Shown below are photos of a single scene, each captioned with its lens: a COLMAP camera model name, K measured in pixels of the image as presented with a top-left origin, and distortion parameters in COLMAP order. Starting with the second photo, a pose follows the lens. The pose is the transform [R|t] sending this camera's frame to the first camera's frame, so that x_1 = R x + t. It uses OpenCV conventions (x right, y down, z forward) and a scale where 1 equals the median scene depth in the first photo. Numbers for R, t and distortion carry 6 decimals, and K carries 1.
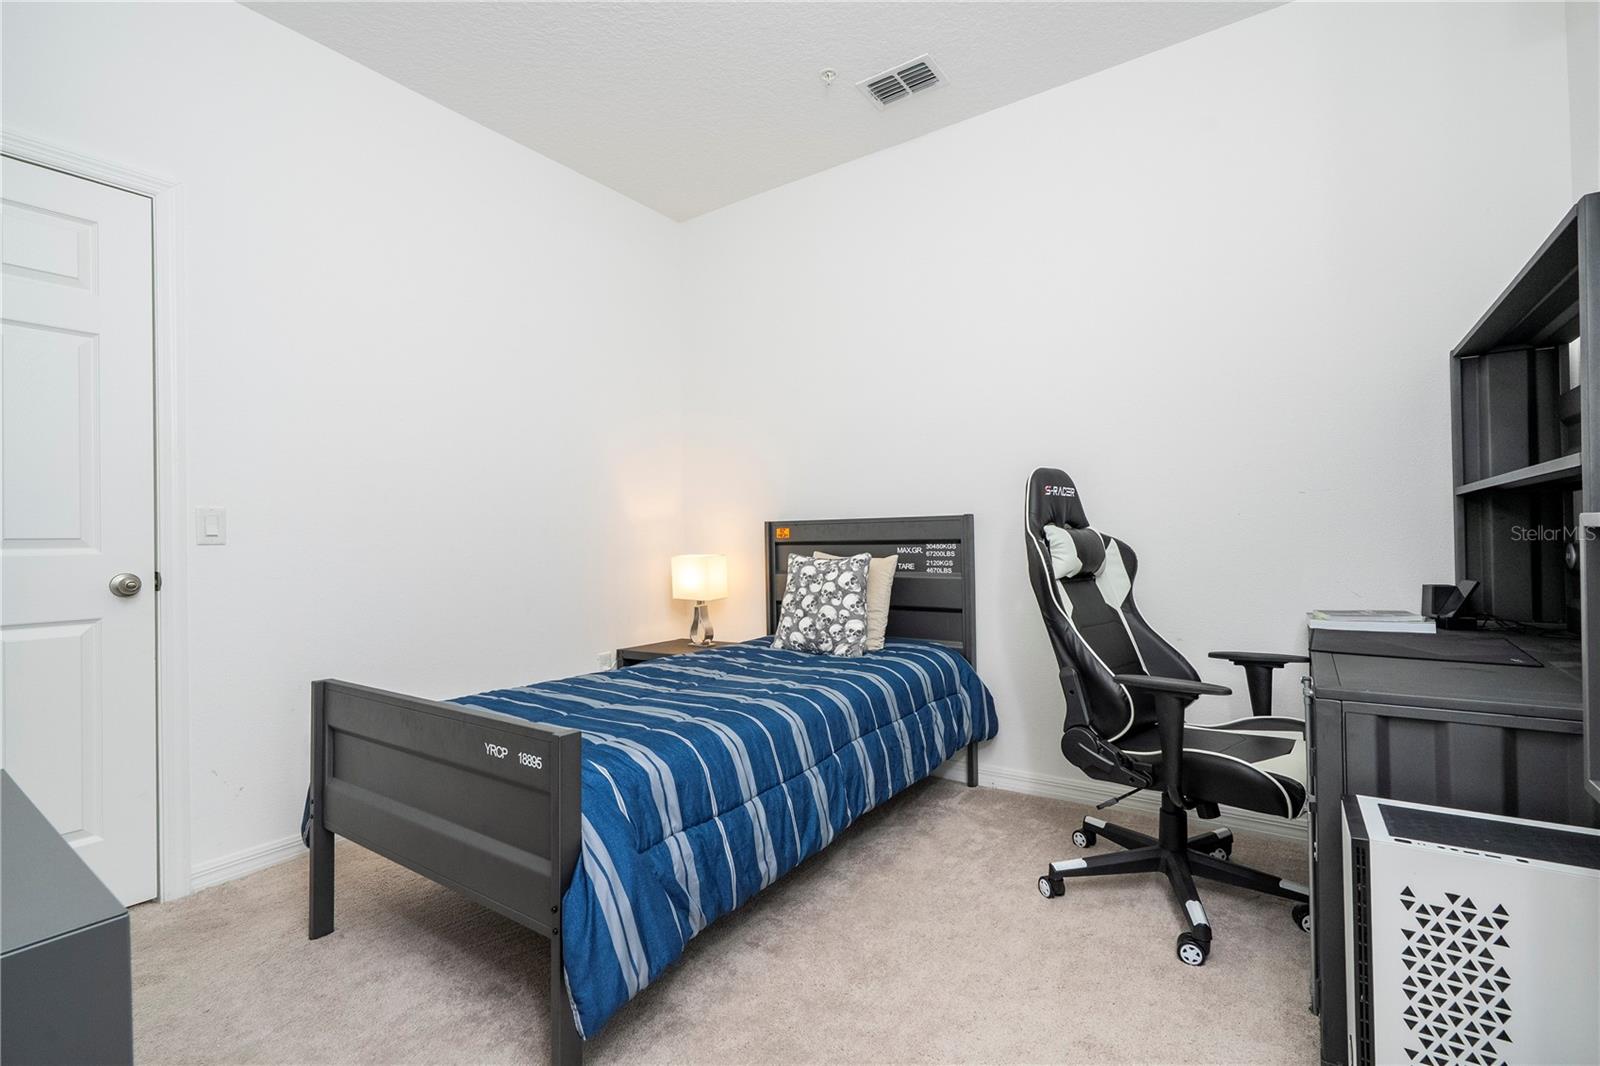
lens RADIAL K [[726.4, 0, 805.4], [0, 726.4, 531.5], [0, 0, 1]] dist [0.001146, 0.001621]
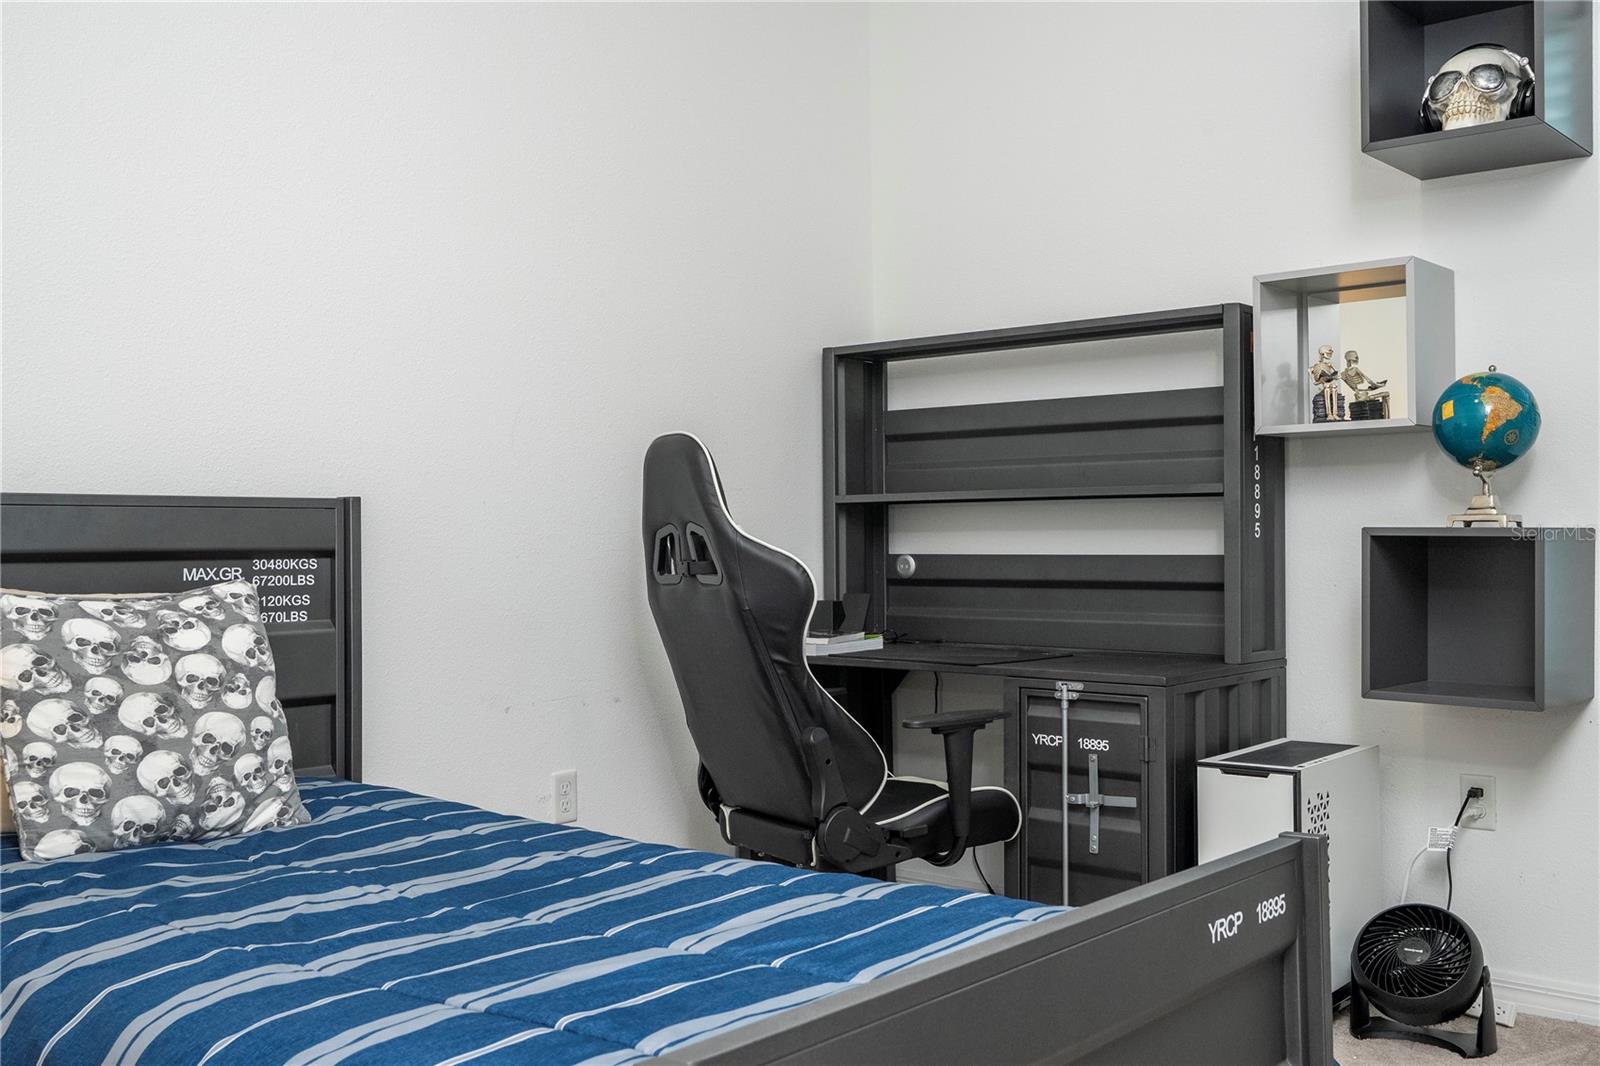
lens RADIAL K [[1565.9, 0, 803.9], [0, 1565.9, 524.7], [0, 0, 1]] dist [0.013534, 0.000000]
pose [[0.103061, 0.028289, 0.994273, -0.784011], [0.000411, 0.999594, -0.028483, 0.024440], [-0.994675, 0.003344, 0.103008, 0.590885]]
